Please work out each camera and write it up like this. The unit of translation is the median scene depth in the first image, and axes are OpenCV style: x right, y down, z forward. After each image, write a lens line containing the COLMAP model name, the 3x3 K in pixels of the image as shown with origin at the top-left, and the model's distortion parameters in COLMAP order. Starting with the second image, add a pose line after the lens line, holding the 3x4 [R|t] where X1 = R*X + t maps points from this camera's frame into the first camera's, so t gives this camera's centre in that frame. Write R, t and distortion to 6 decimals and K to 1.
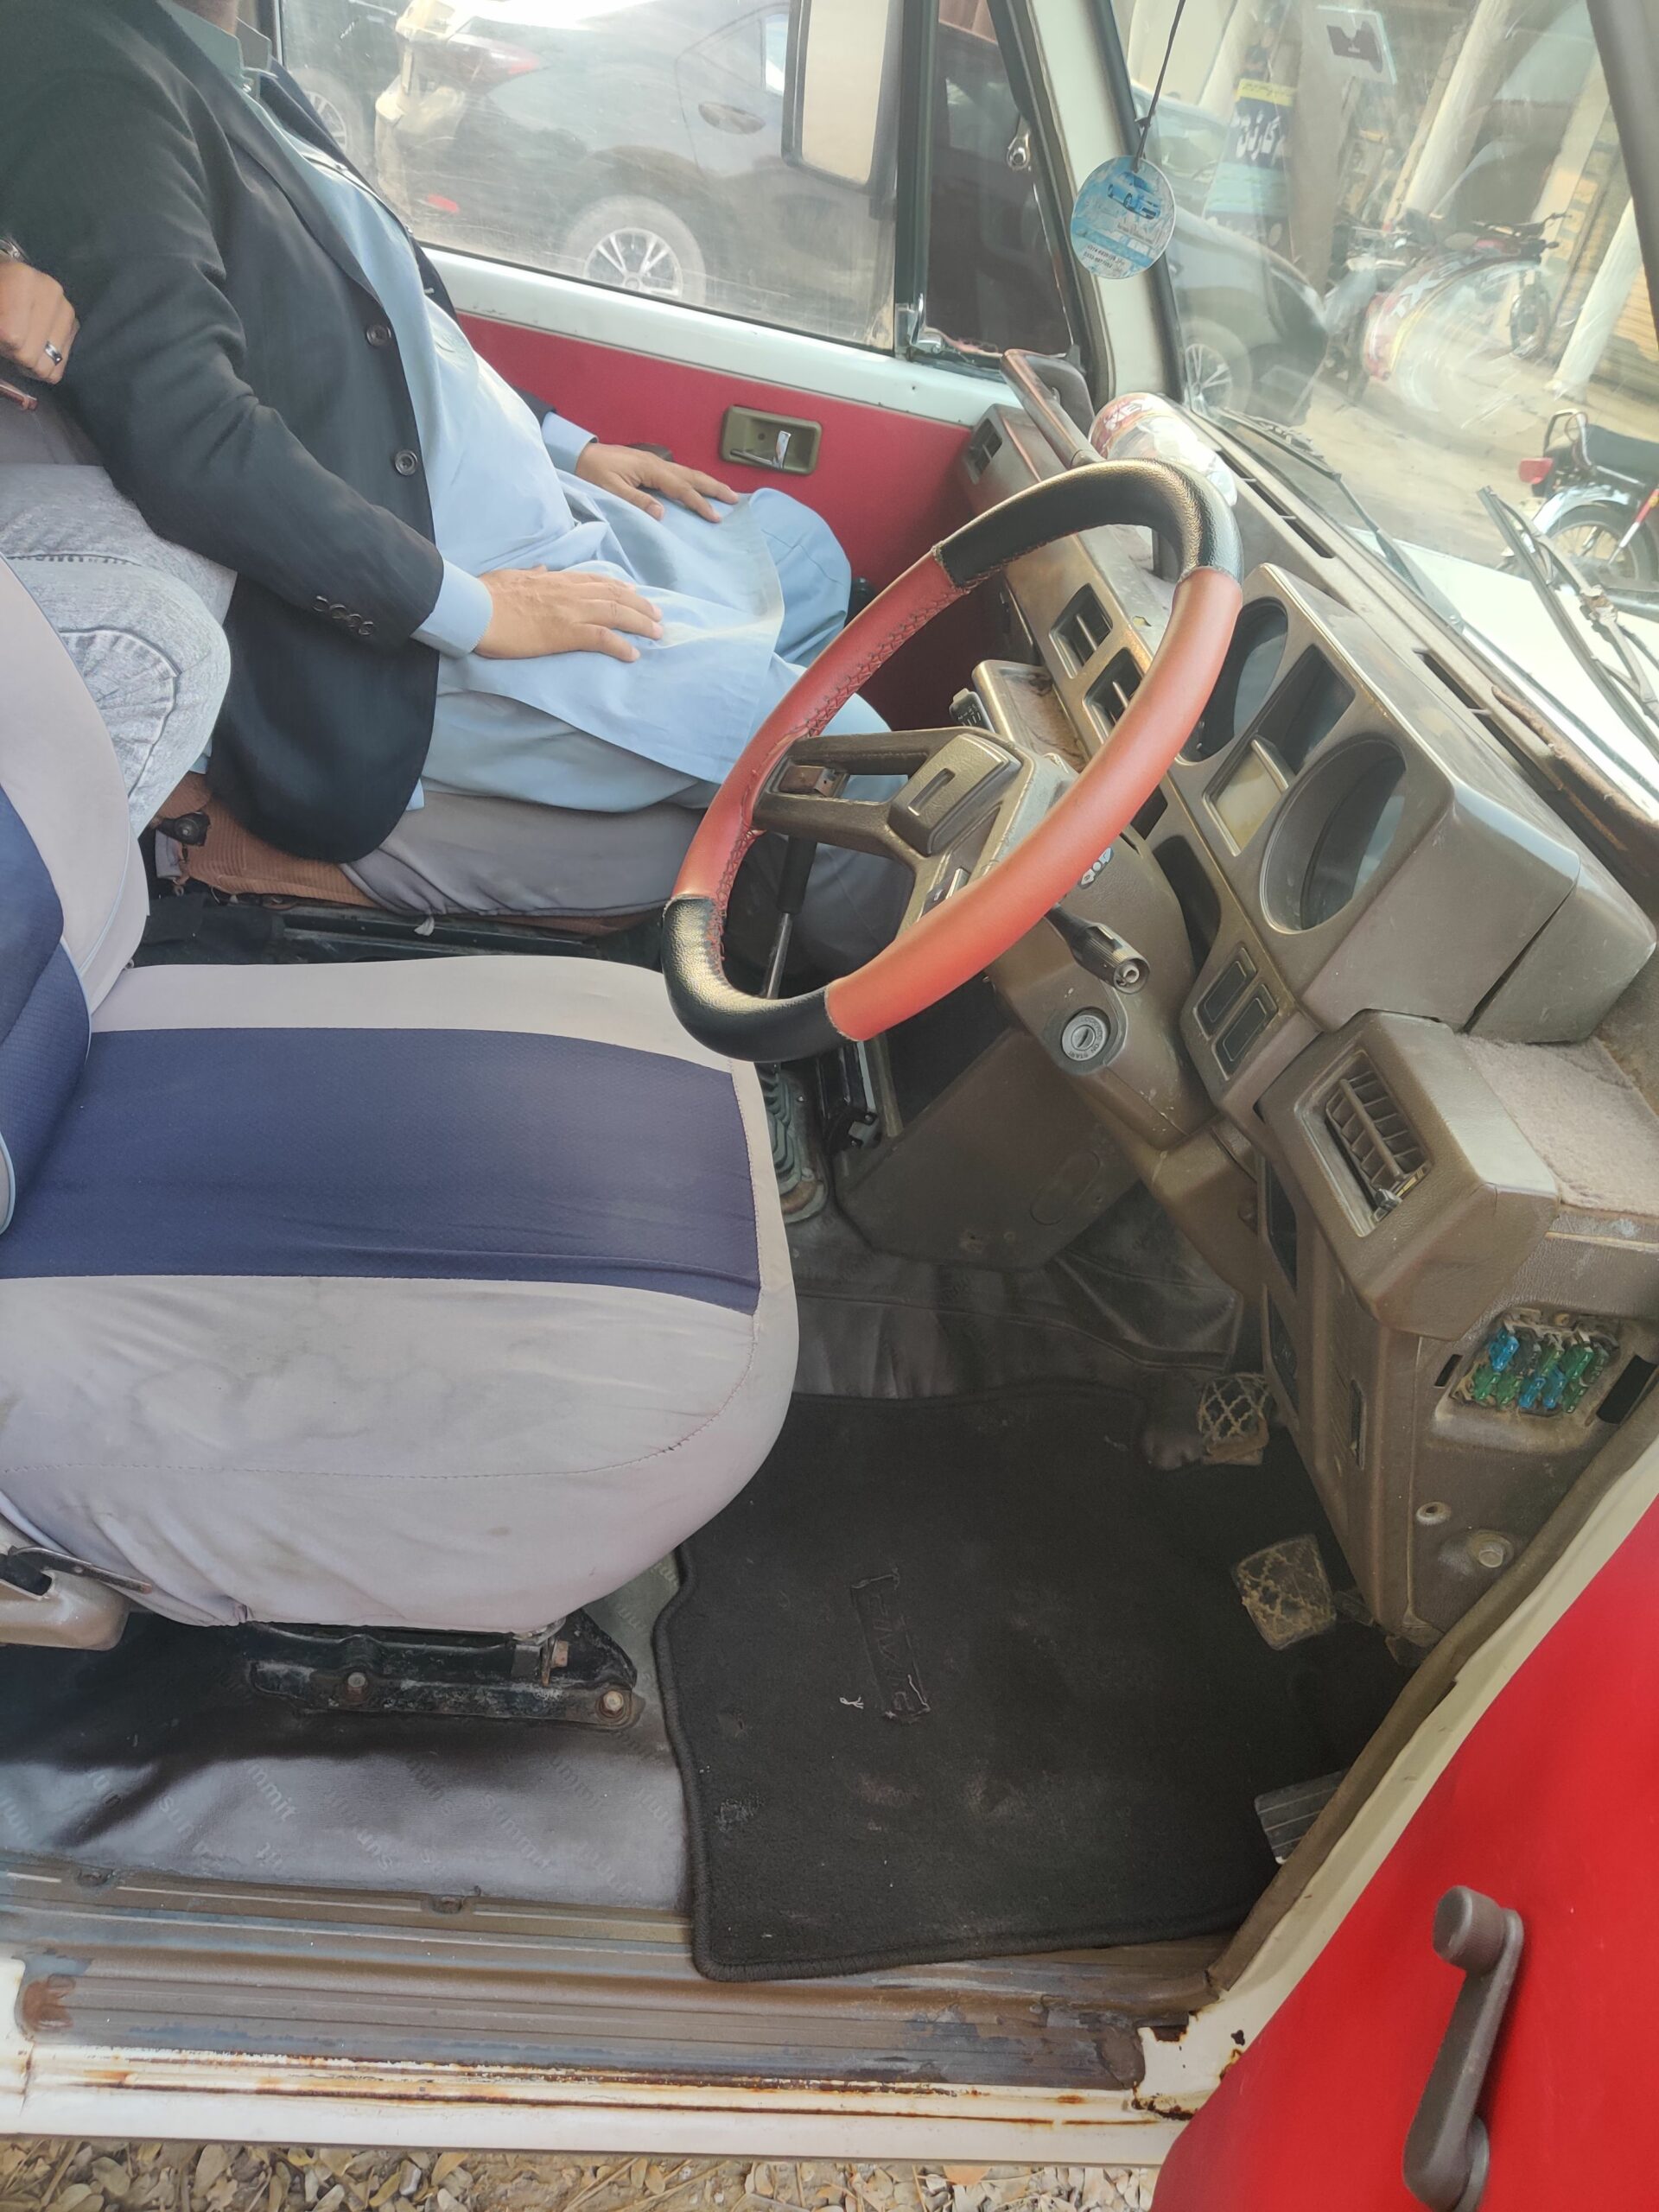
lens RADIAL K [[1741.1, 0, 829.5], [0, 1741.1, 1106.0], [0, 0, 1]] dist [-0.010681, 0.001208]
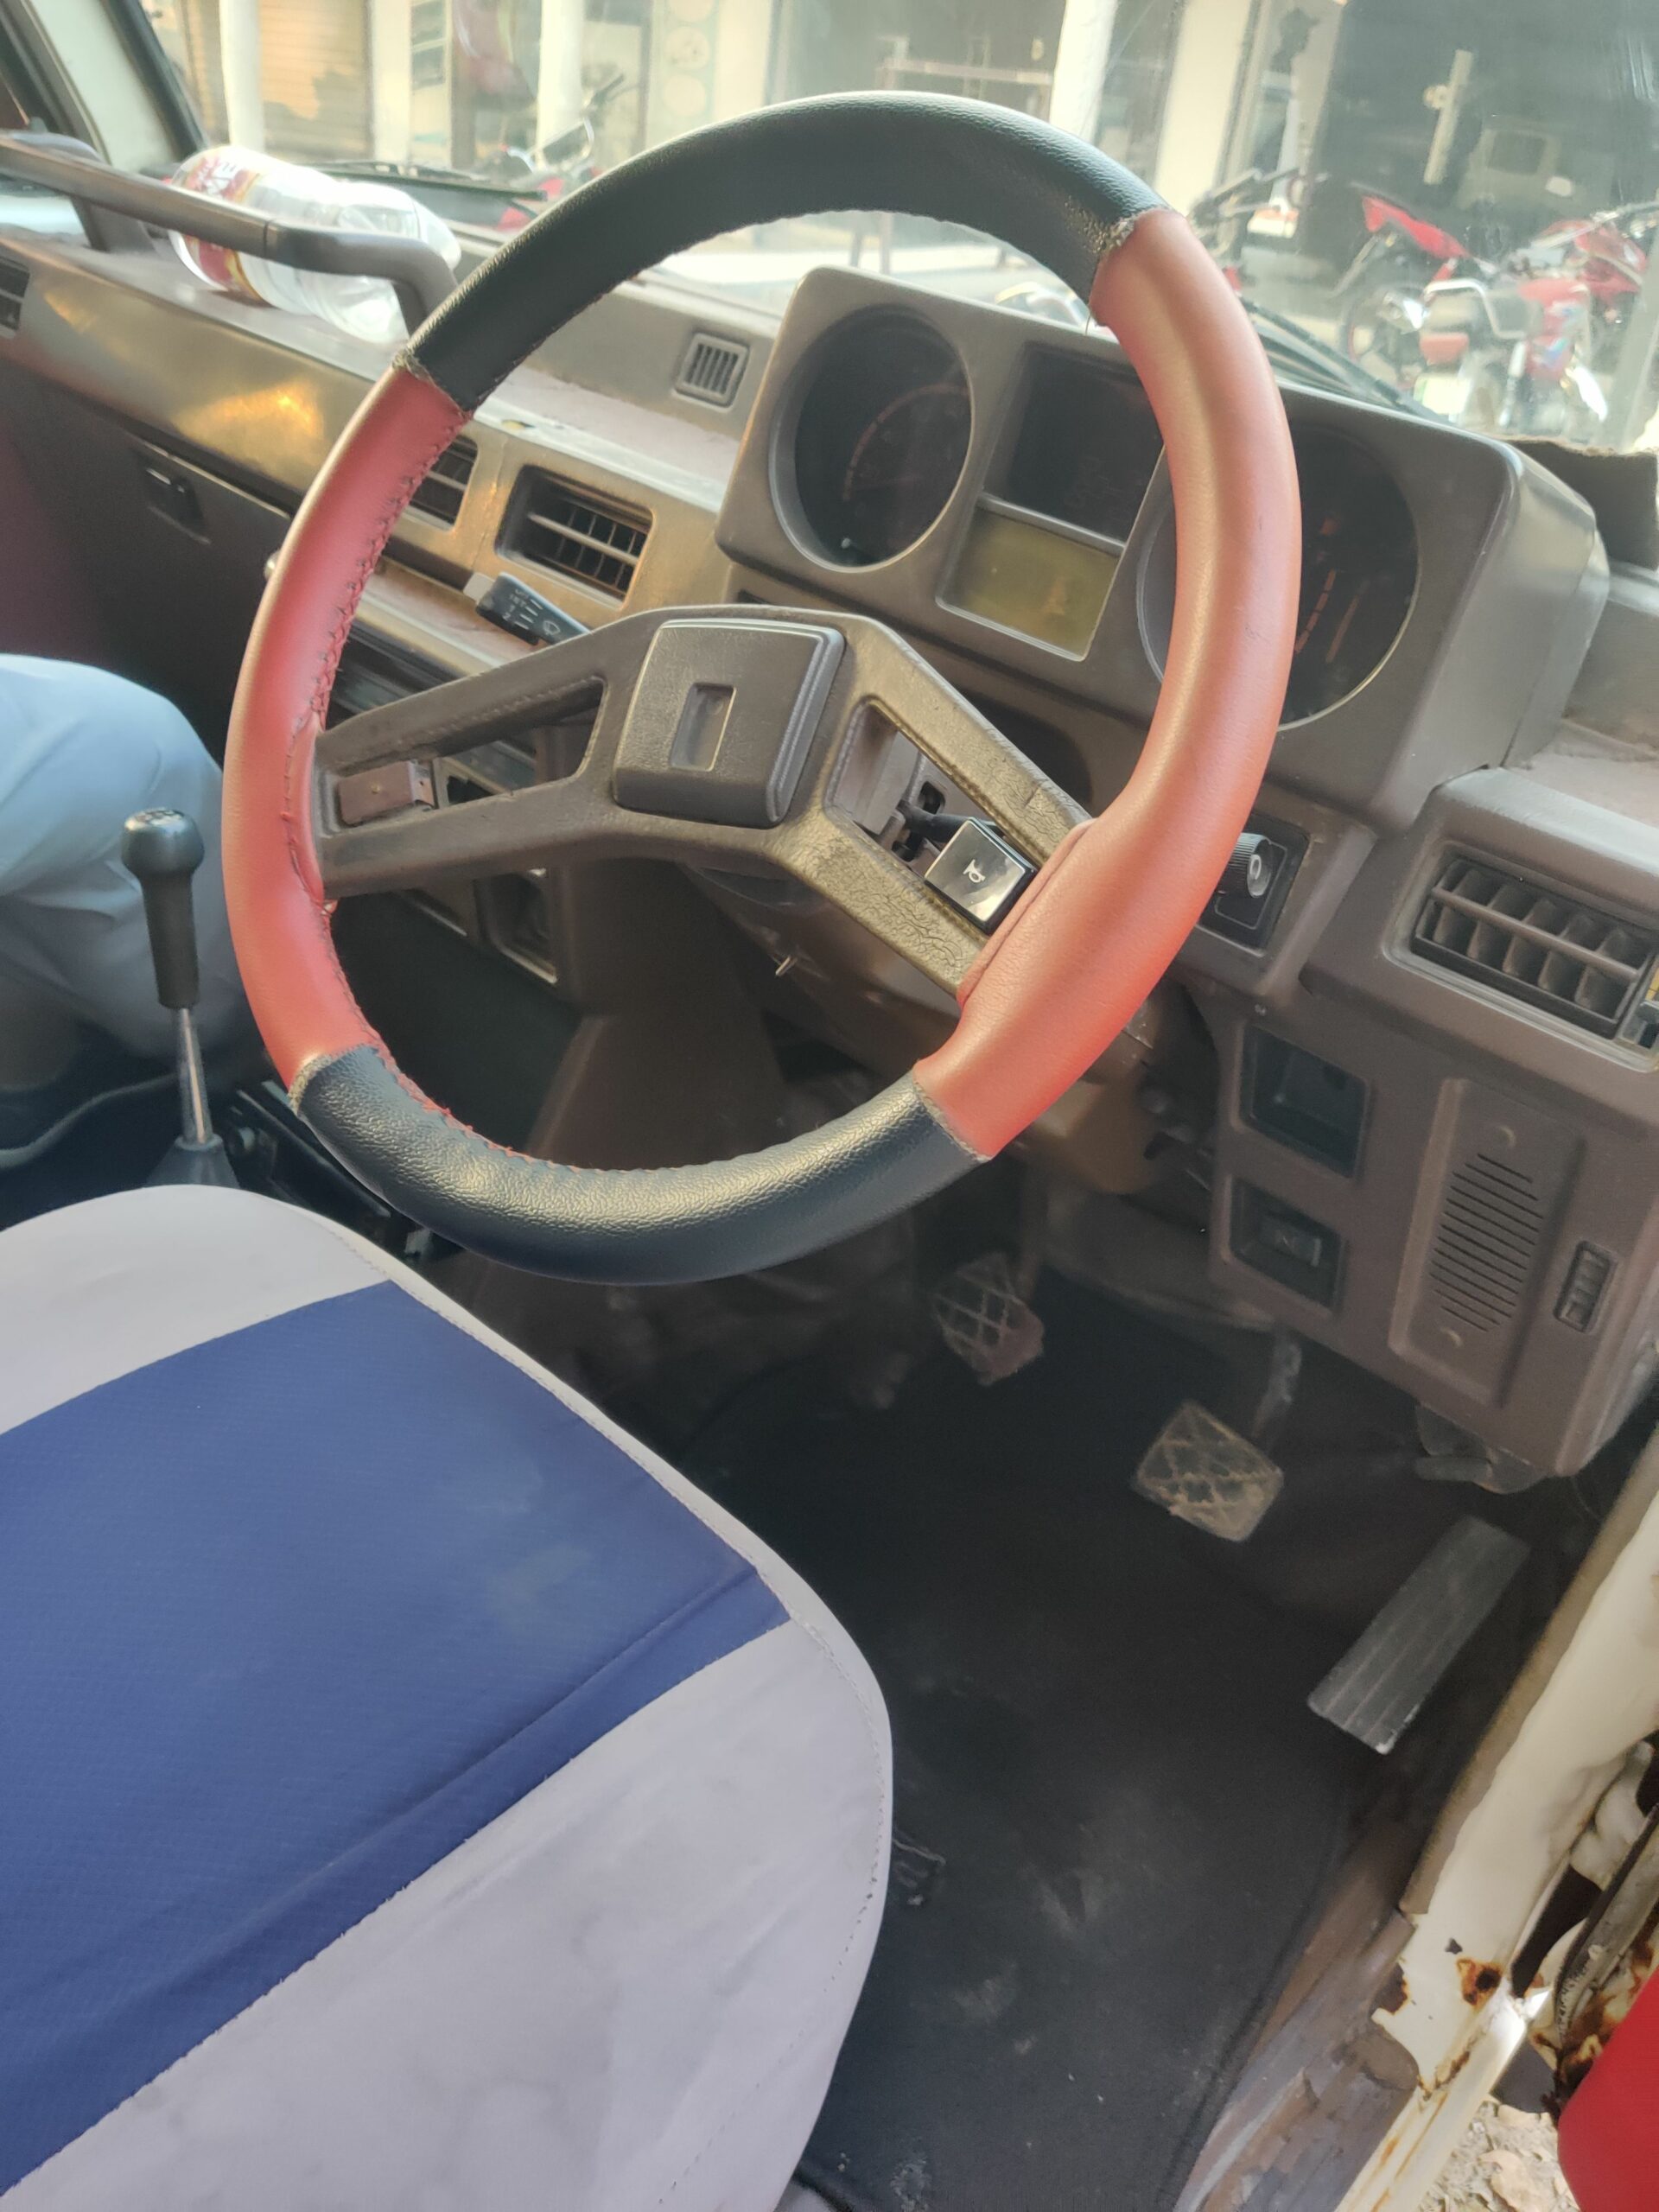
lens RADIAL K [[1741.1, 0, 829.5], [0, 1741.1, 1106.0], [0, 0, 1]] dist [-0.010681, 0.001208]
pose [[0.745499, -0.457832, 0.484377, -0.218414], [0.405909, 0.888293, 0.214881, -0.147711], [-0.528648, 0.036420, 0.848060, 0.396122]]
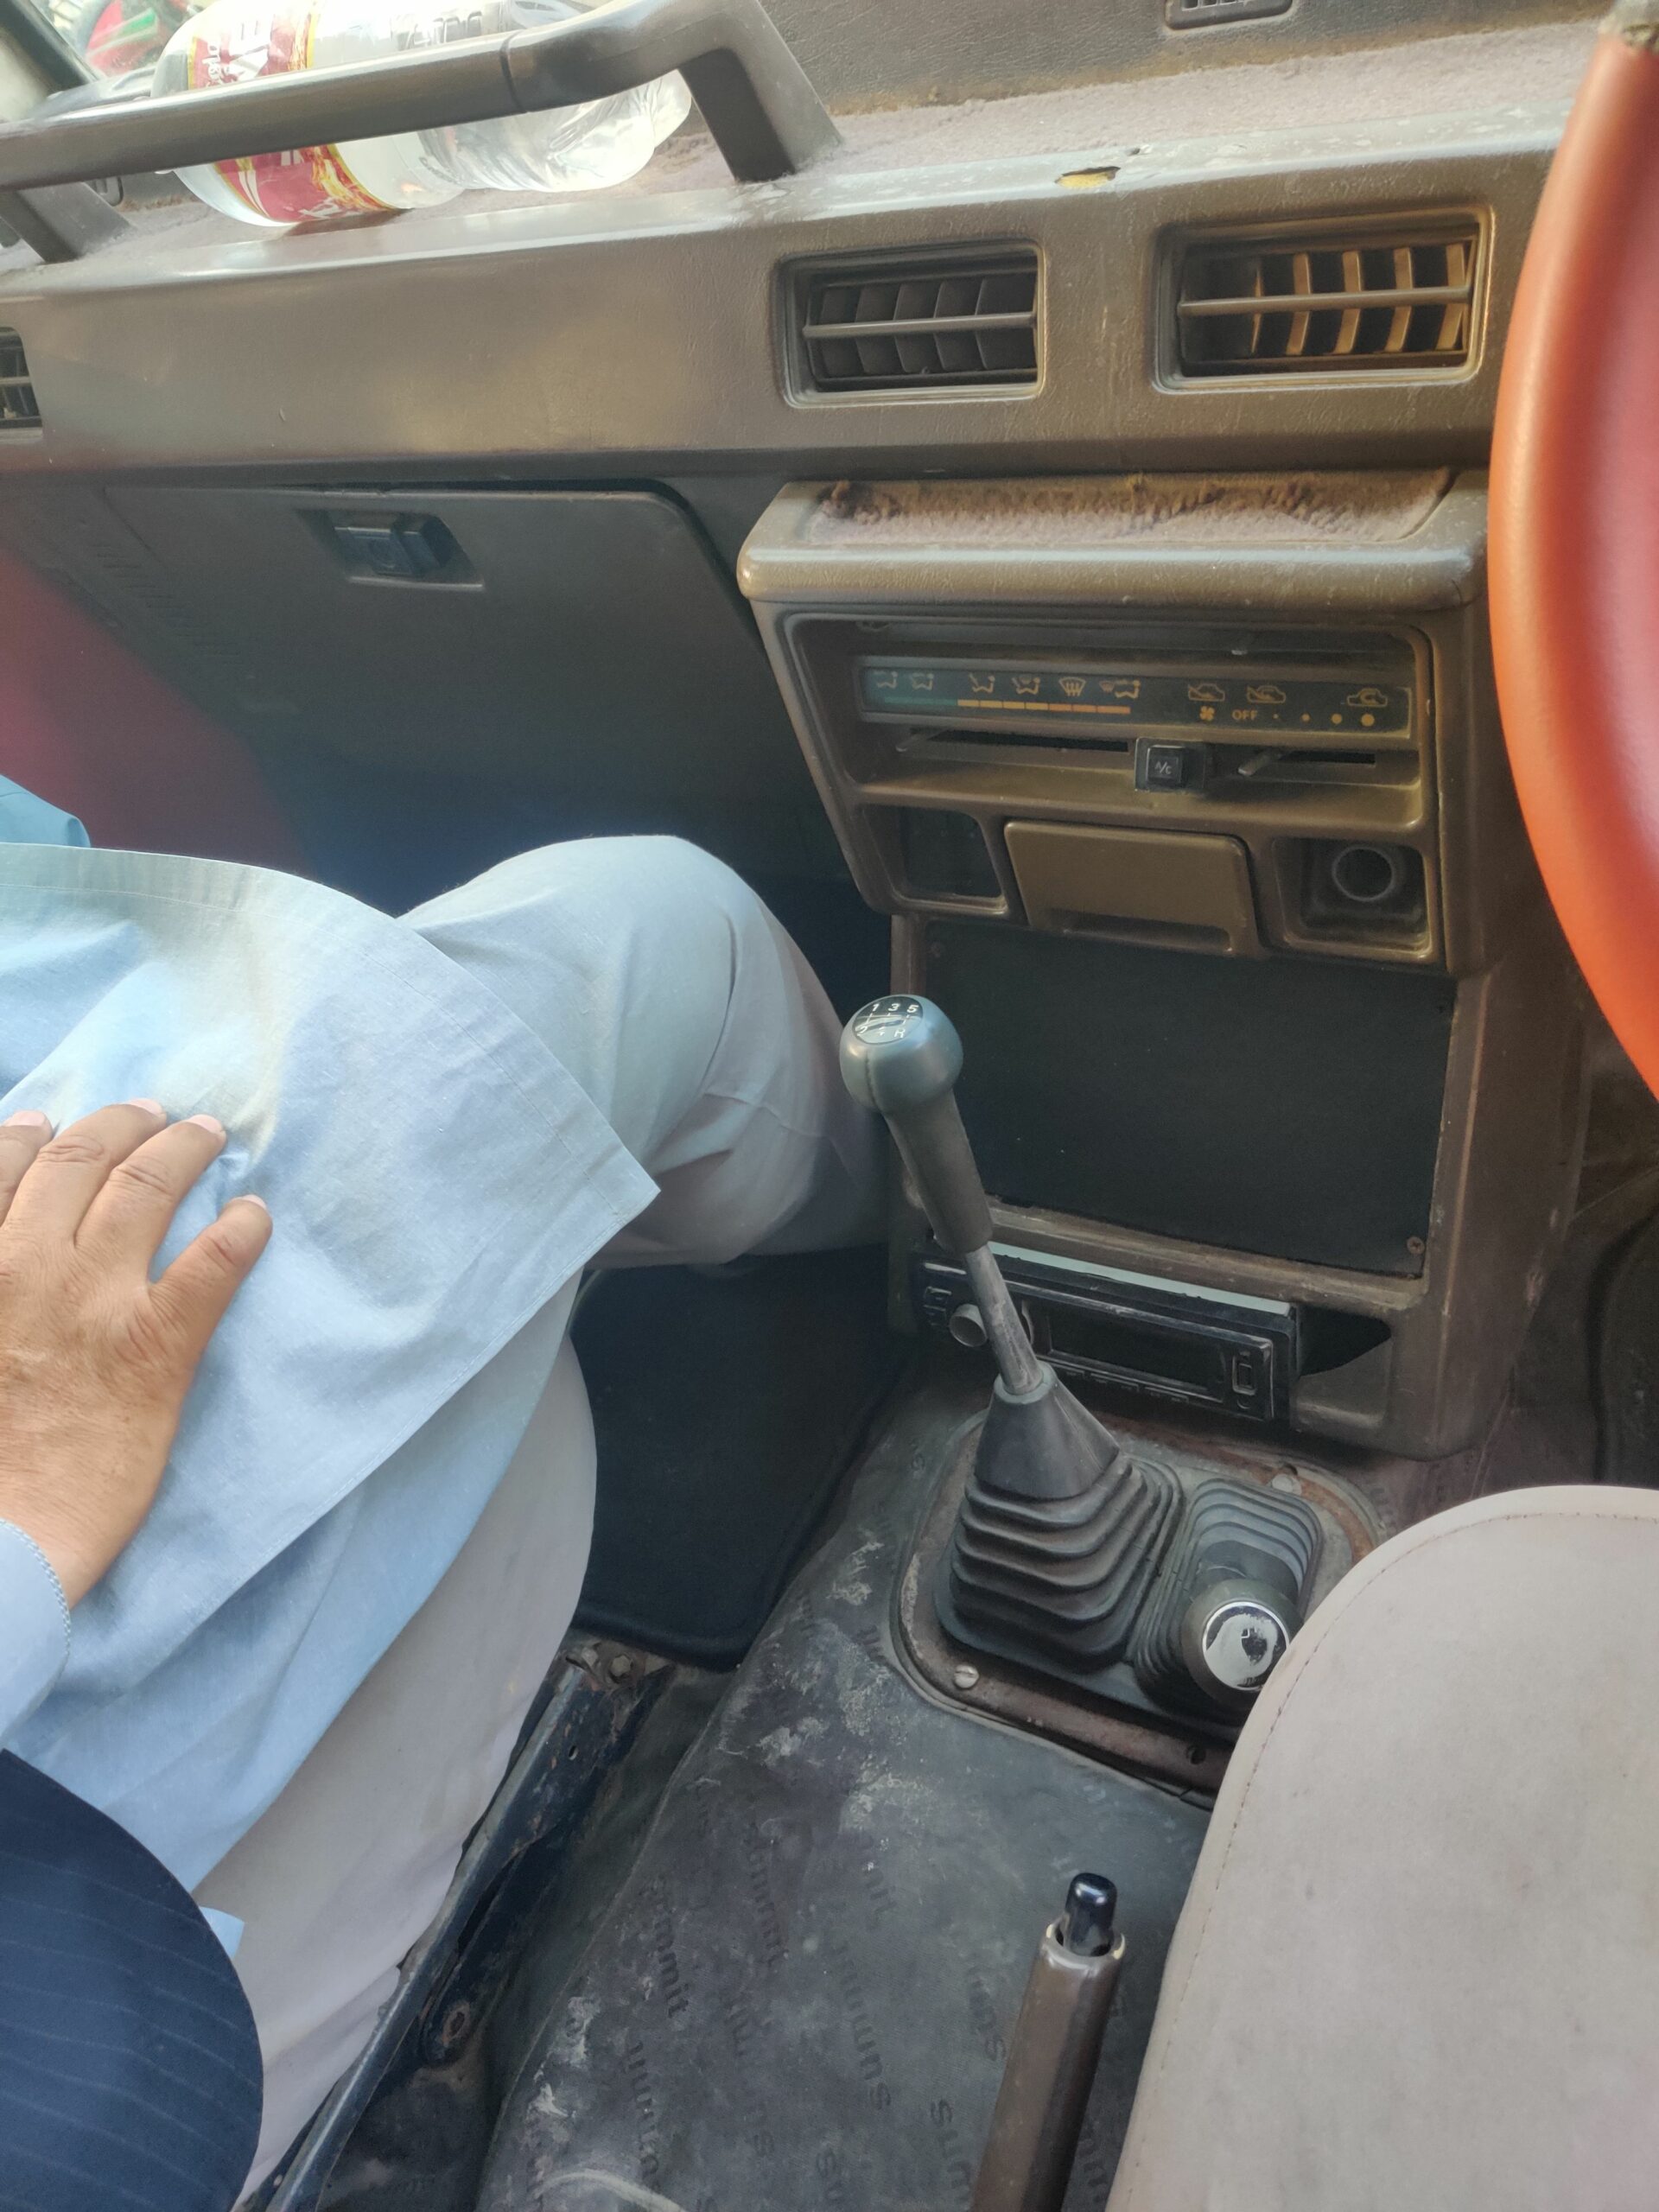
lens RADIAL K [[1664.0, 0, 791.0], [0, 1664.0, 1173.4], [0, 0, 1]] dist [0.035759, -0.083759]
pose [[0.437797, -0.827940, 0.350498, -0.223782], [0.742459, 0.552786, 0.378396, -0.404051], [-0.507039, 0.094570, 0.856719, 0.822056]]
